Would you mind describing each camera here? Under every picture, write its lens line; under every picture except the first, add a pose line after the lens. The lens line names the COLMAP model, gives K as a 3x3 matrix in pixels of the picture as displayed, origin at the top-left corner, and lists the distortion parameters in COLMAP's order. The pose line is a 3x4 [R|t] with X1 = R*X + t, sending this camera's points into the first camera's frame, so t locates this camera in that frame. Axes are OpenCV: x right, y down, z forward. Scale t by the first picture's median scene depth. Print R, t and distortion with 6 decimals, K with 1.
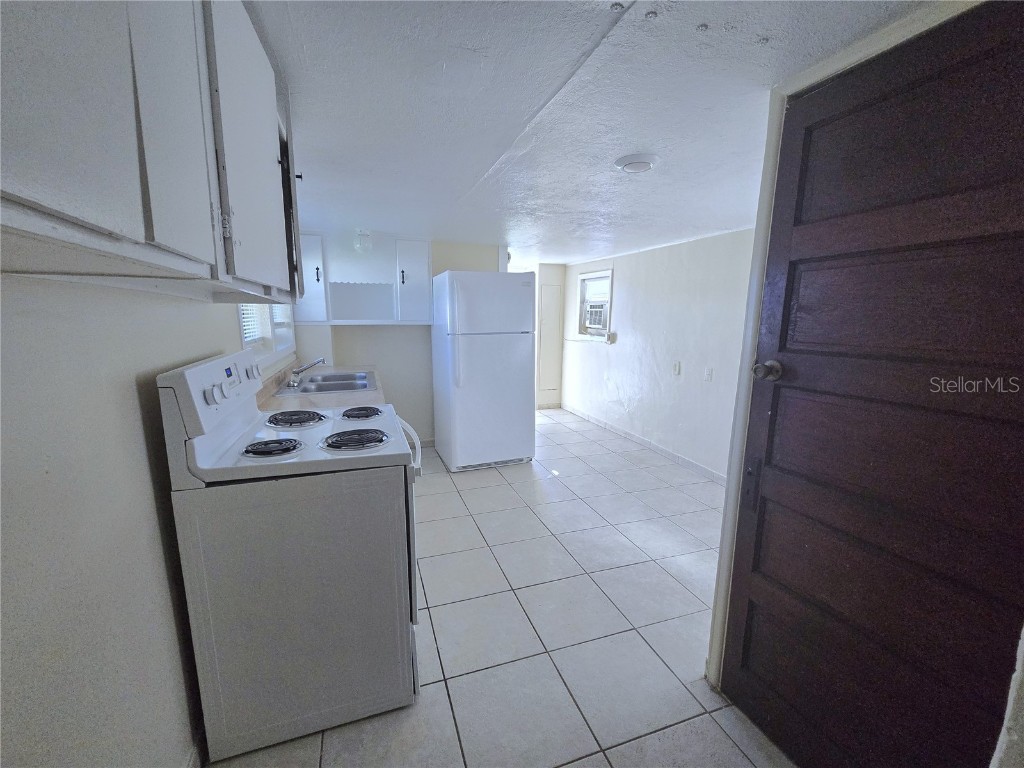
lens RADIAL K [[420.8, 0, 512.4], [0, 420.8, 381.4], [0, 0, 1]] dist [-0.006095, 0.002792]
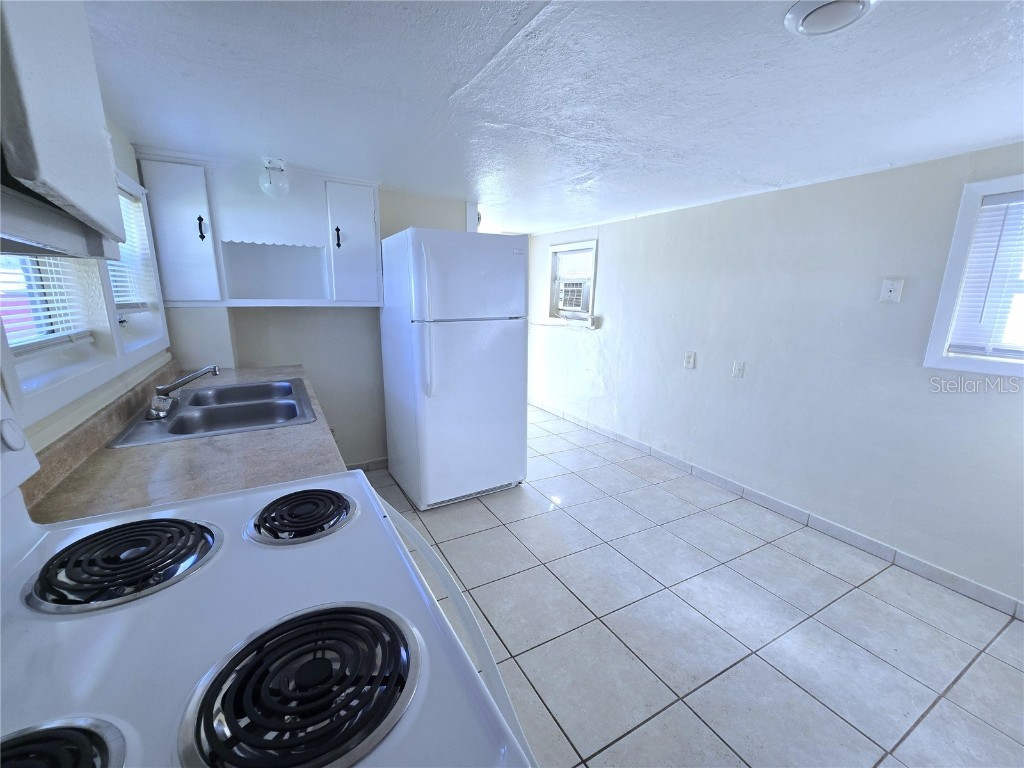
lens RADIAL K [[420.8, 0, 509.5], [0, 420.8, 382.8], [0, 0, 1]] dist [-0.006095, 0.002792]
pose [[0.985477, -0.027358, 0.167590, -0.106839], [0.018842, 0.998459, 0.052194, -0.040269], [-0.168760, -0.048278, 0.984474, 0.264173]]
